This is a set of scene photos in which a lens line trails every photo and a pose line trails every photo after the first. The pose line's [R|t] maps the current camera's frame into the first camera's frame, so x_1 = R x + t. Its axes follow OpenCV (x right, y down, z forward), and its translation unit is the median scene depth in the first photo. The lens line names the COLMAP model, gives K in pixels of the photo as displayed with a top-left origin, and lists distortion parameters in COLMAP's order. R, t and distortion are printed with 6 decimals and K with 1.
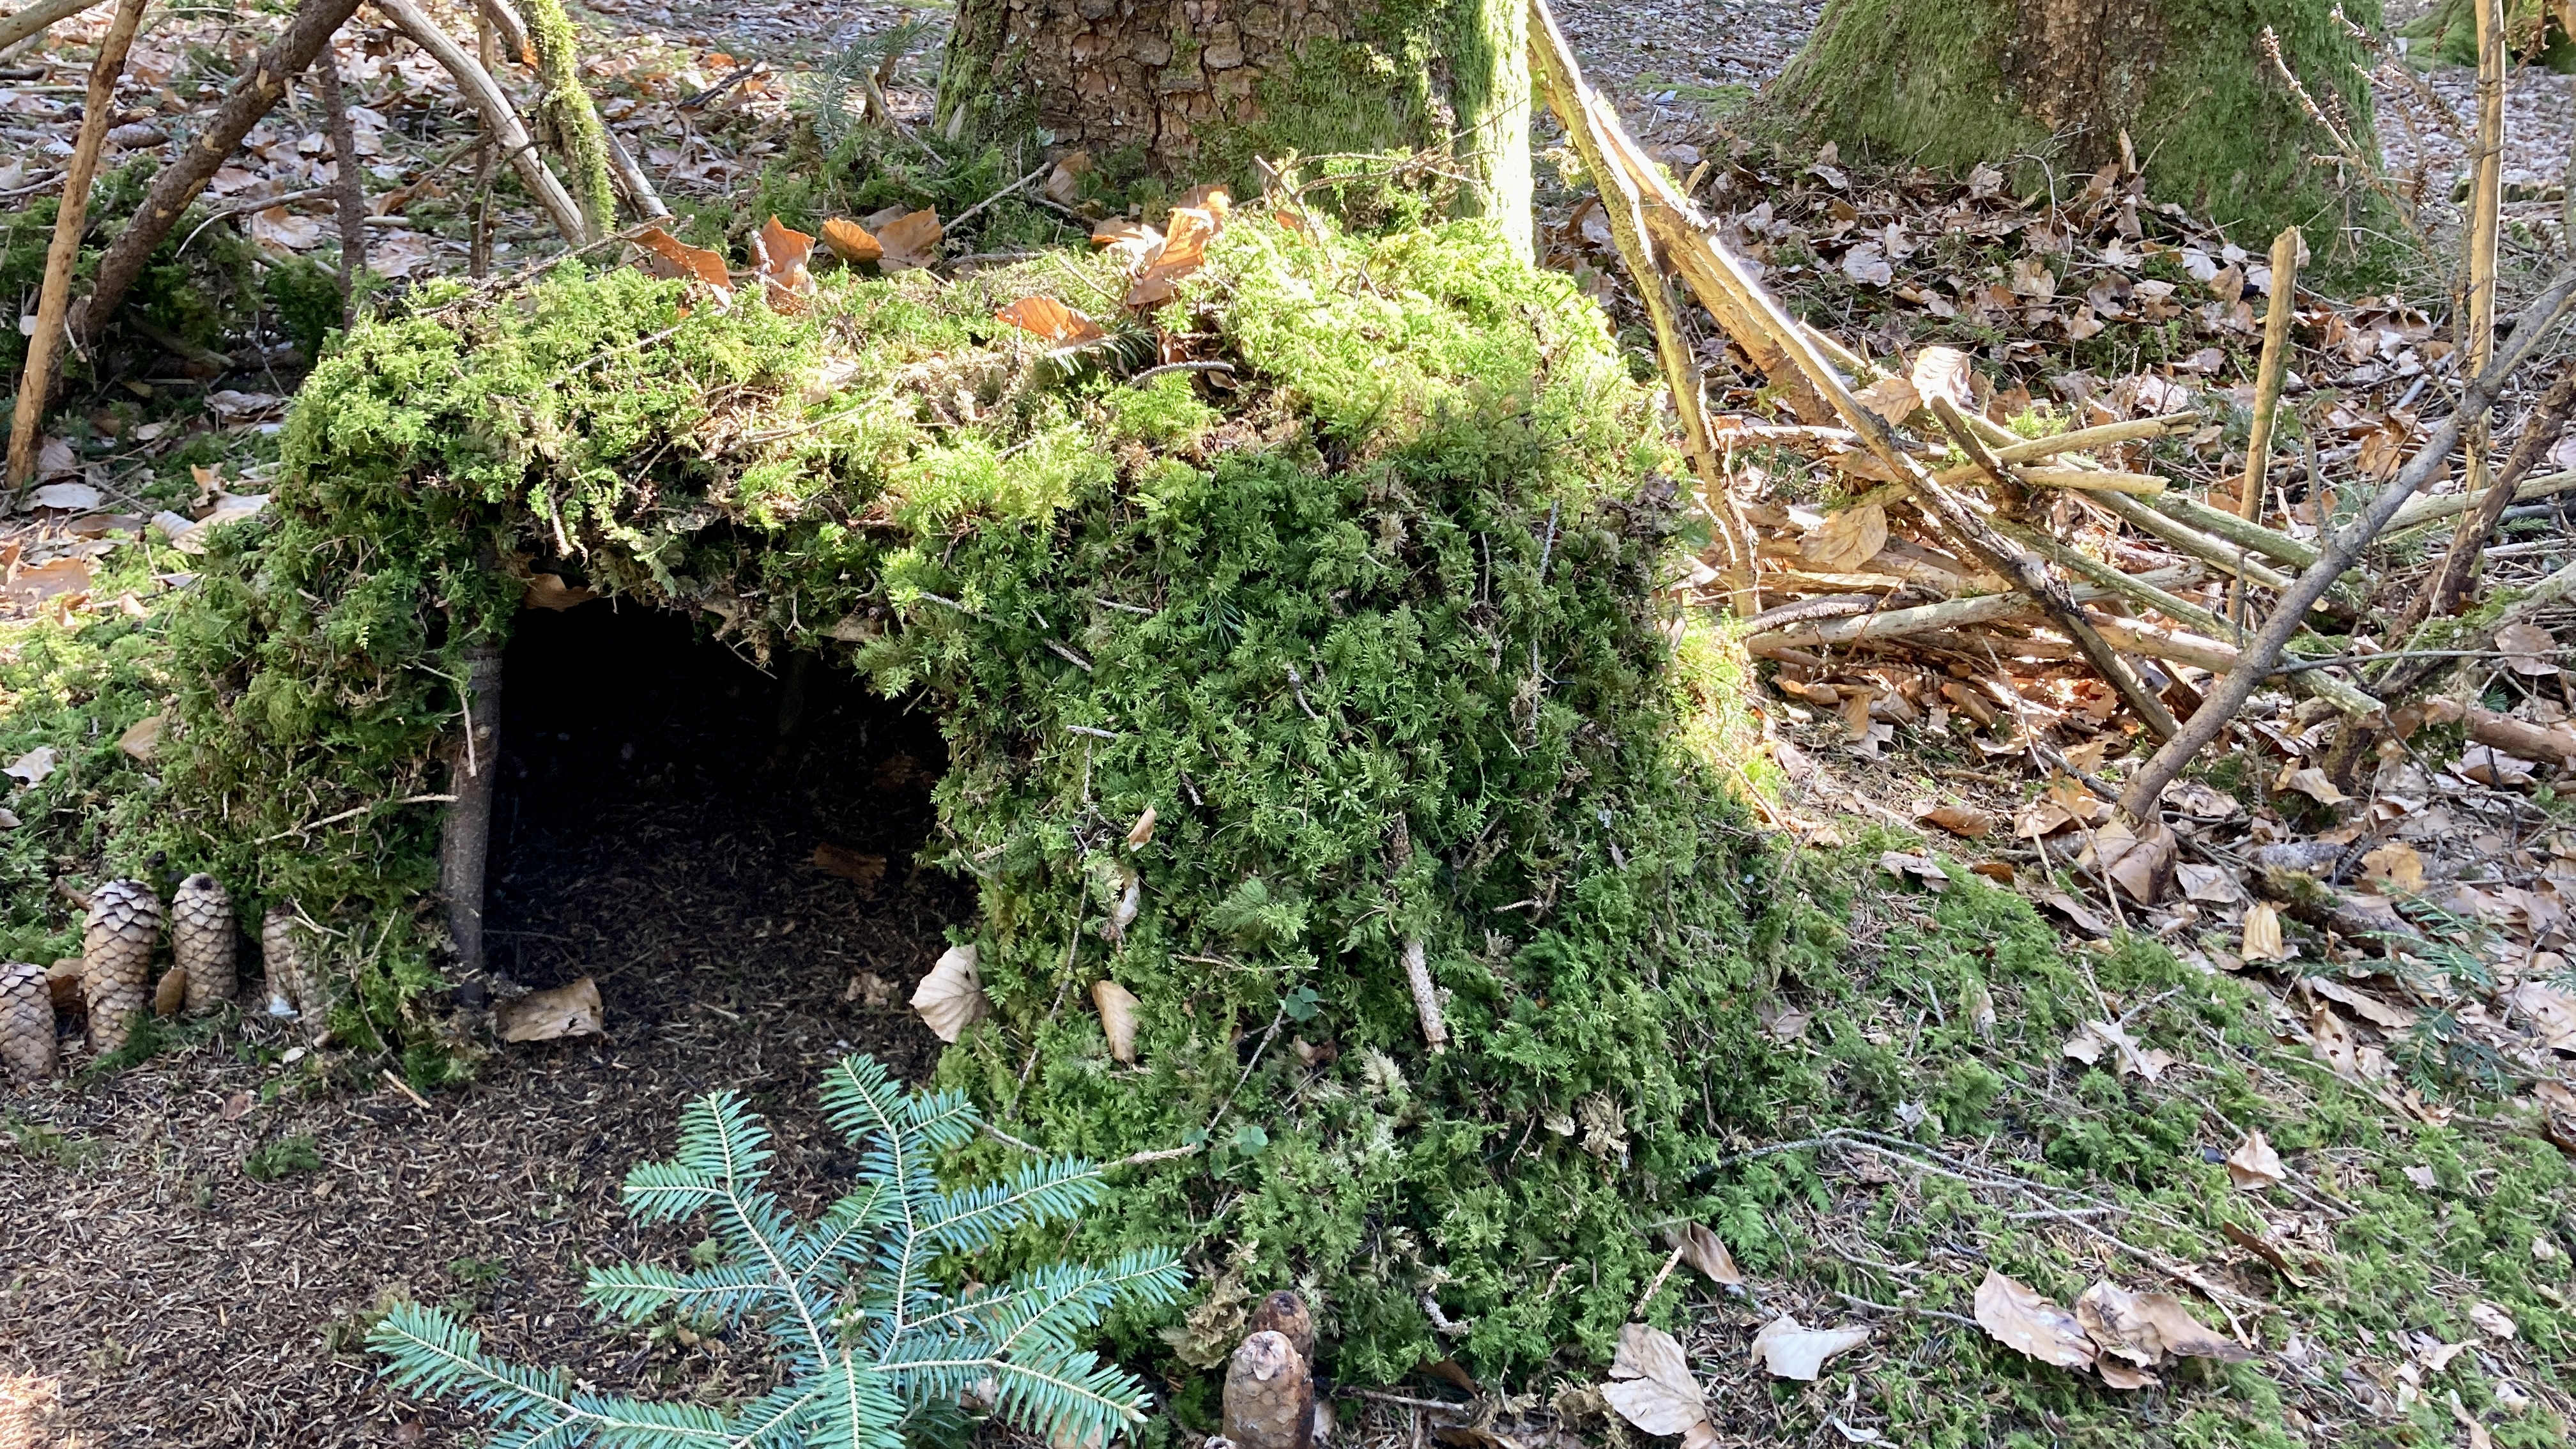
lens RADIAL K [[2103.6, 0, 1140.9], [0, 2103.6, 727.9], [0, 0, 1]] dist [0.097551, -0.156723]
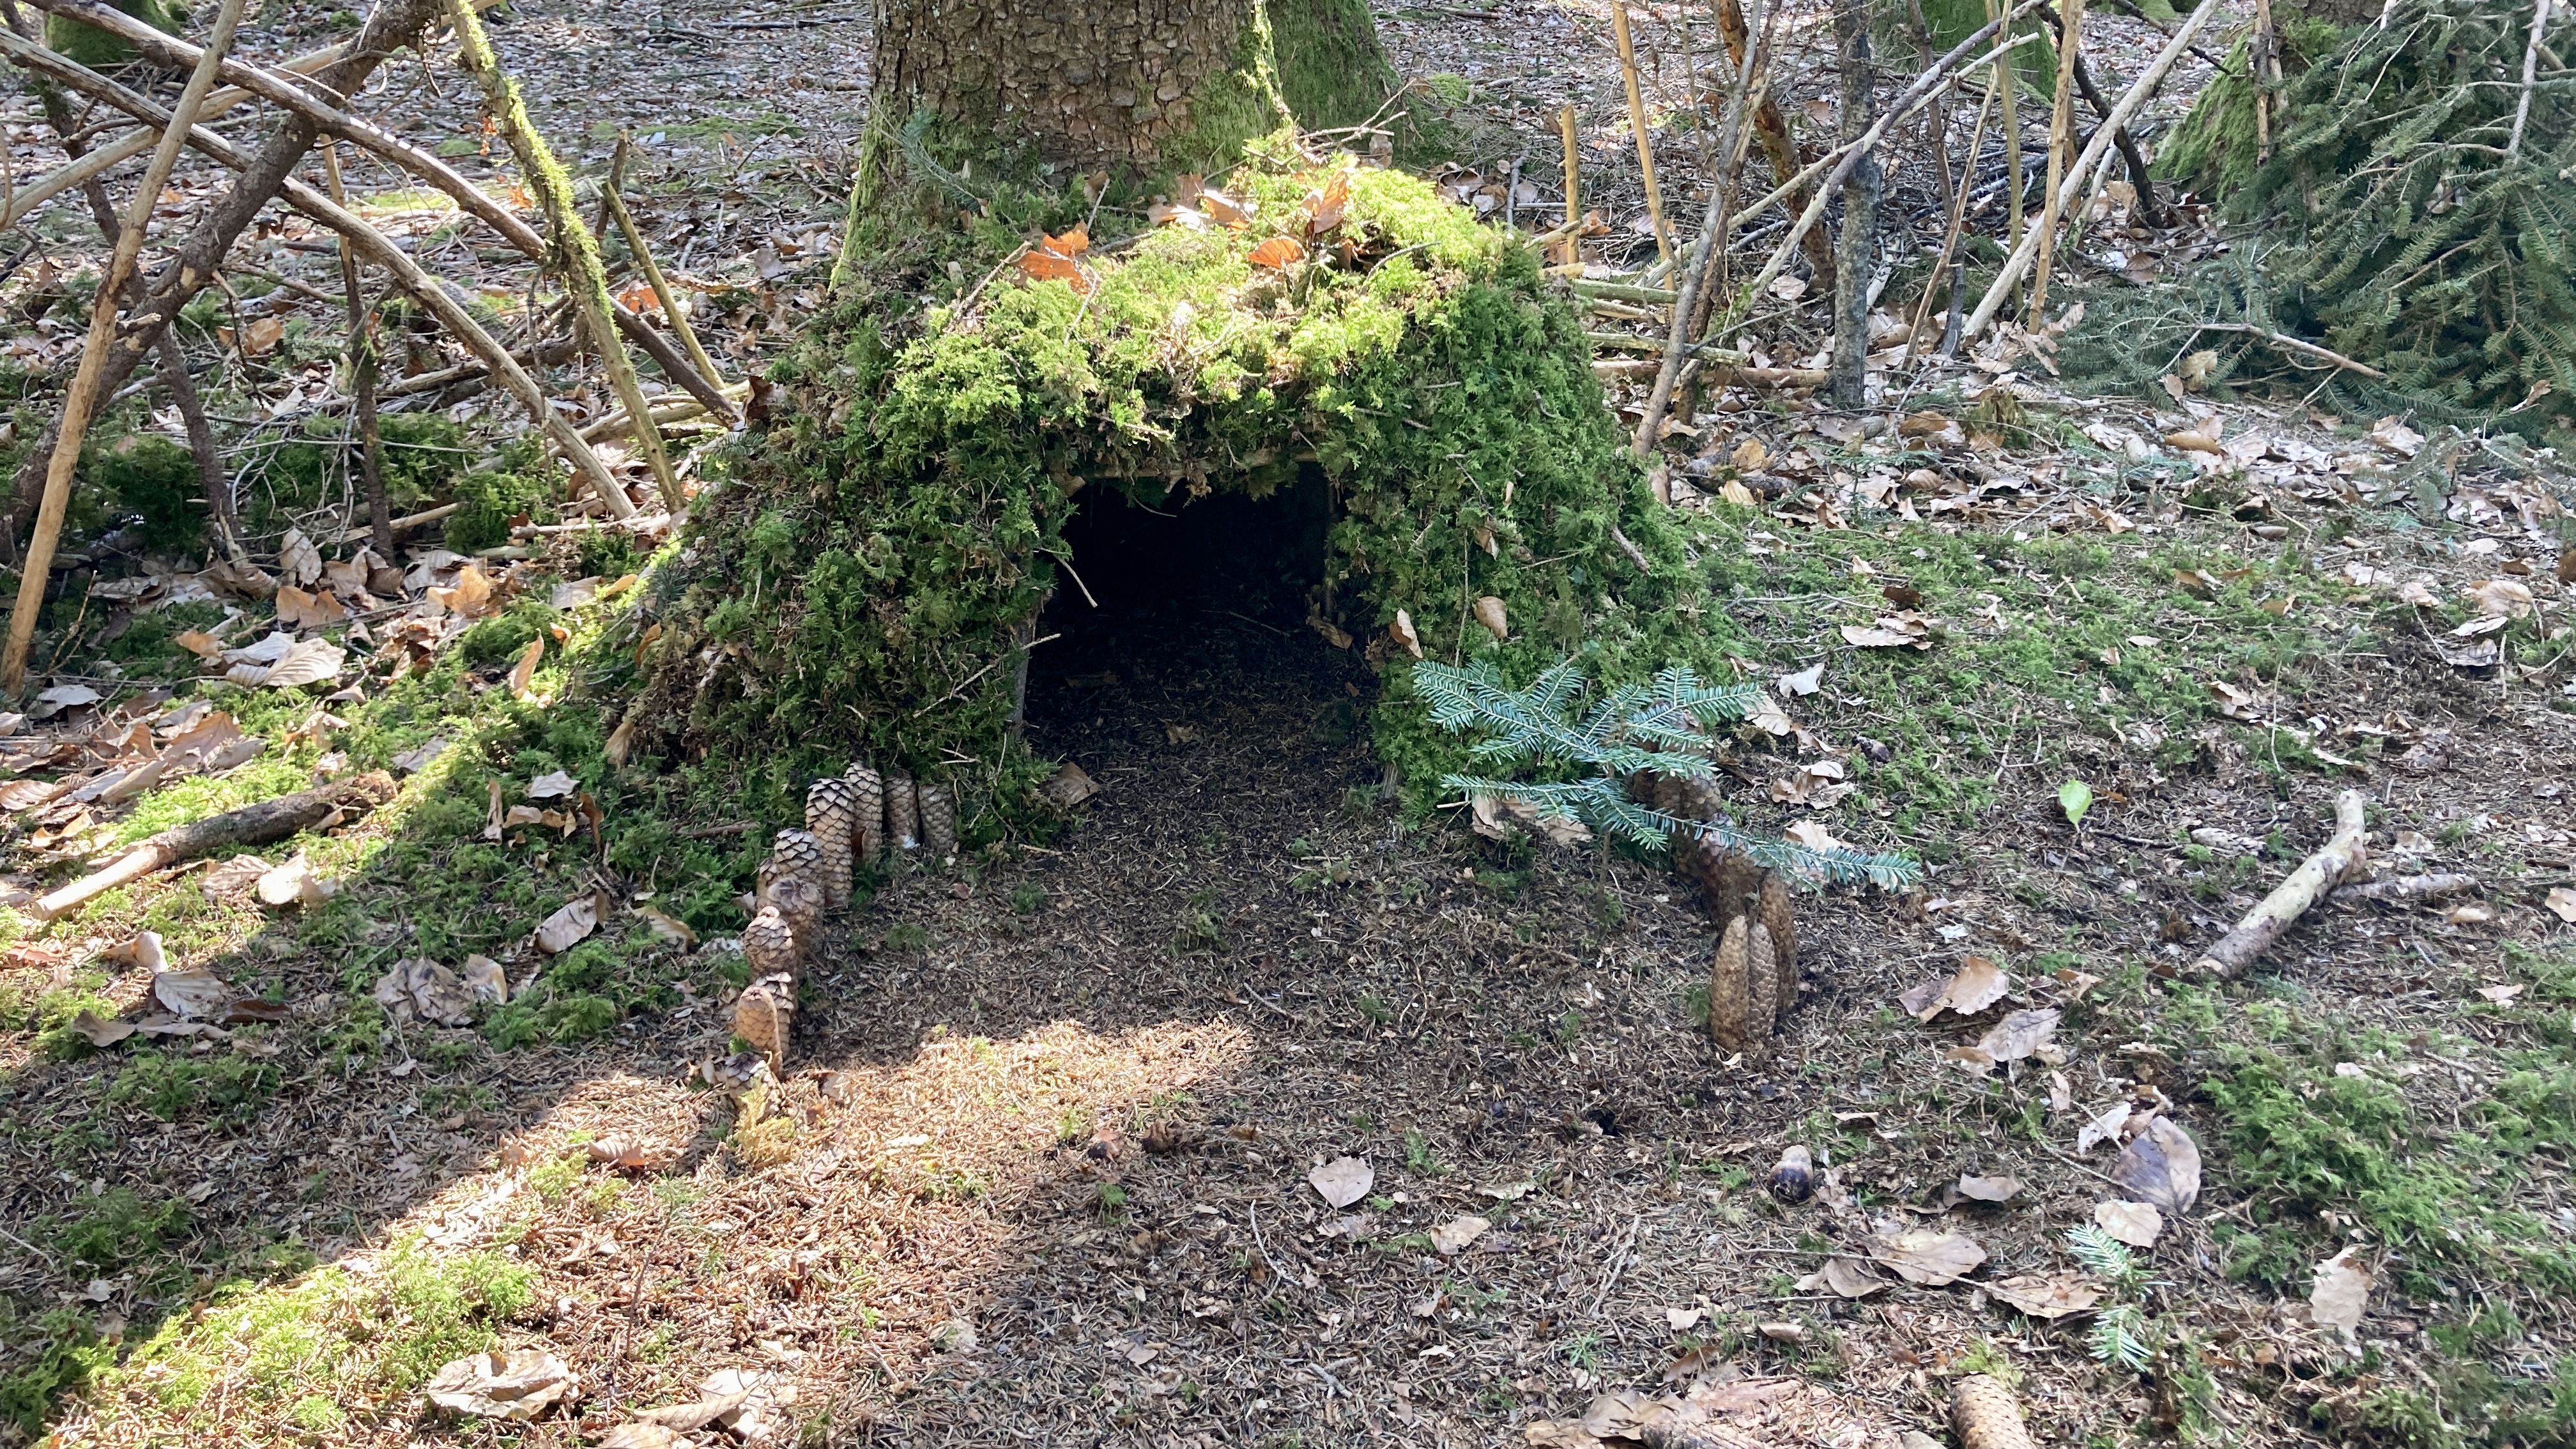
lens RADIAL K [[2103.6, 0, 1140.9], [0, 2103.6, 727.9], [0, 0, 1]] dist [0.097551, -0.156723]
pose [[0.815638, -0.295600, 0.497348, -1.132433], [0.317448, 0.947326, 0.042440, 0.056557], [-0.483696, 0.123266, 0.866512, -0.369076]]
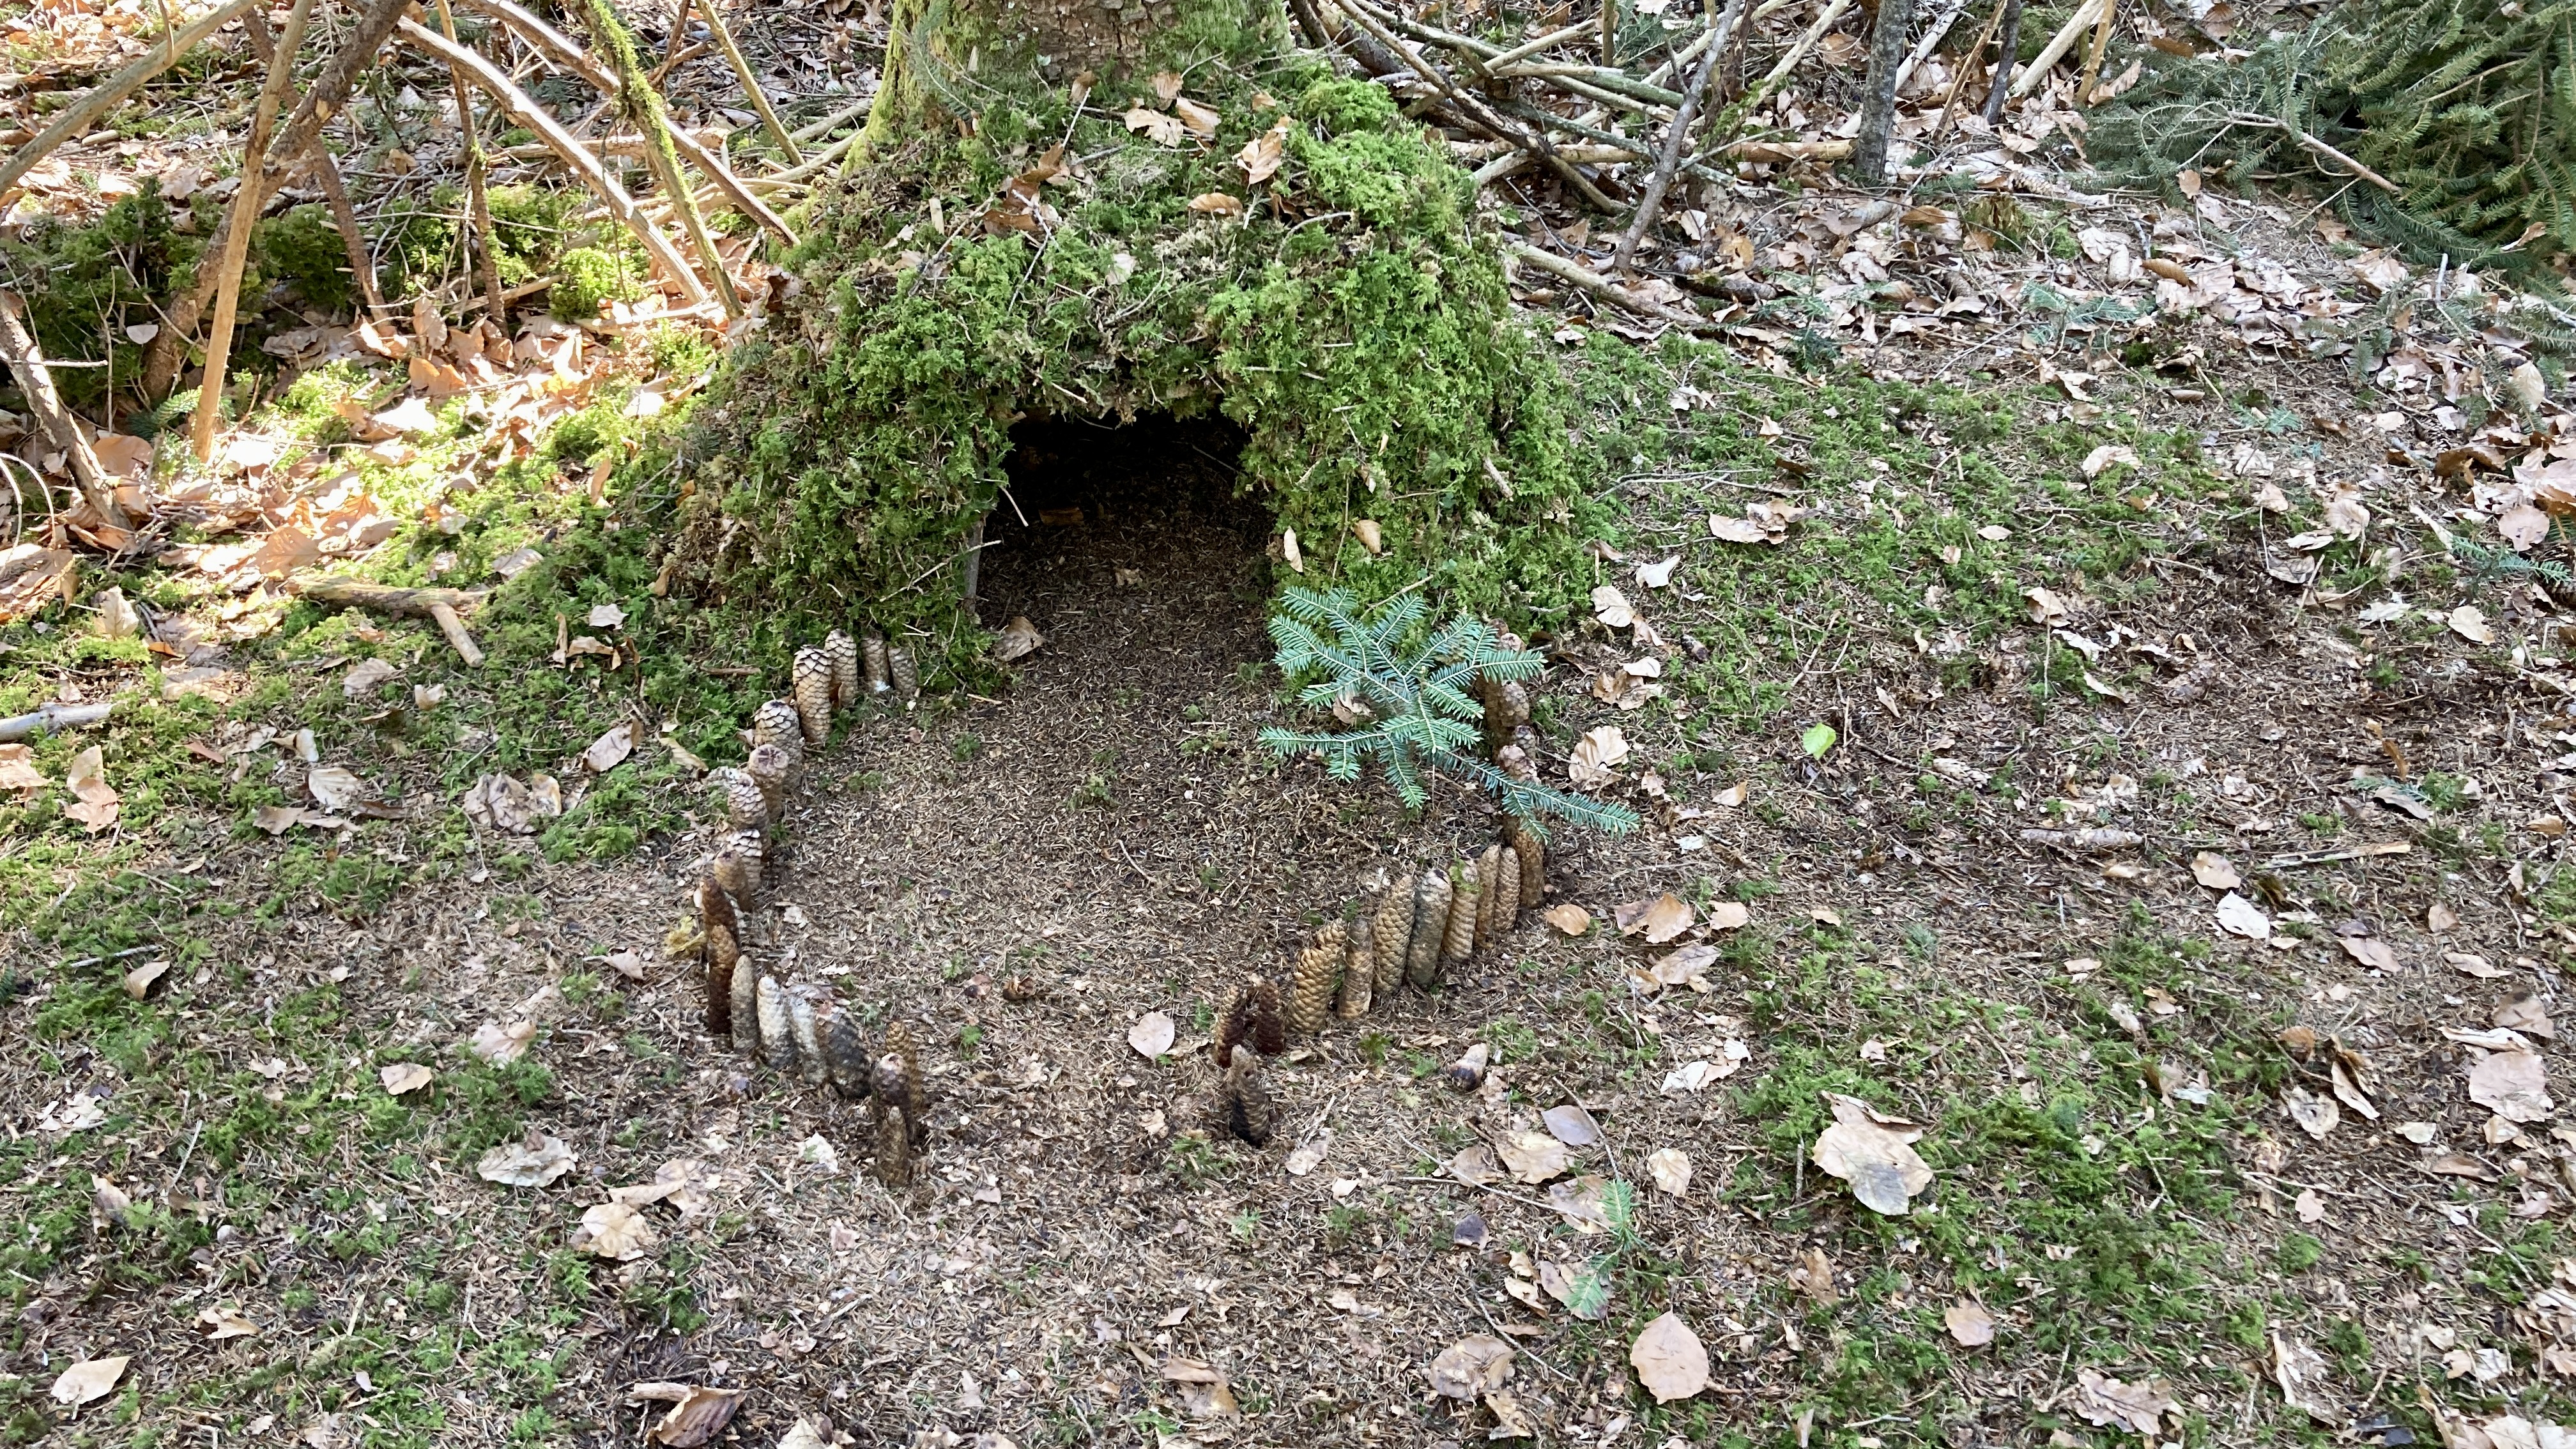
lens RADIAL K [[2103.6, 0, 1140.9], [0, 2103.6, 727.9], [0, 0, 1]] dist [0.097551, -0.156723]
pose [[0.882043, -0.353221, 0.311827, -0.918652], [0.267189, 0.920086, 0.286447, -0.342926], [-0.388086, -0.169342, 0.905932, -0.839630]]
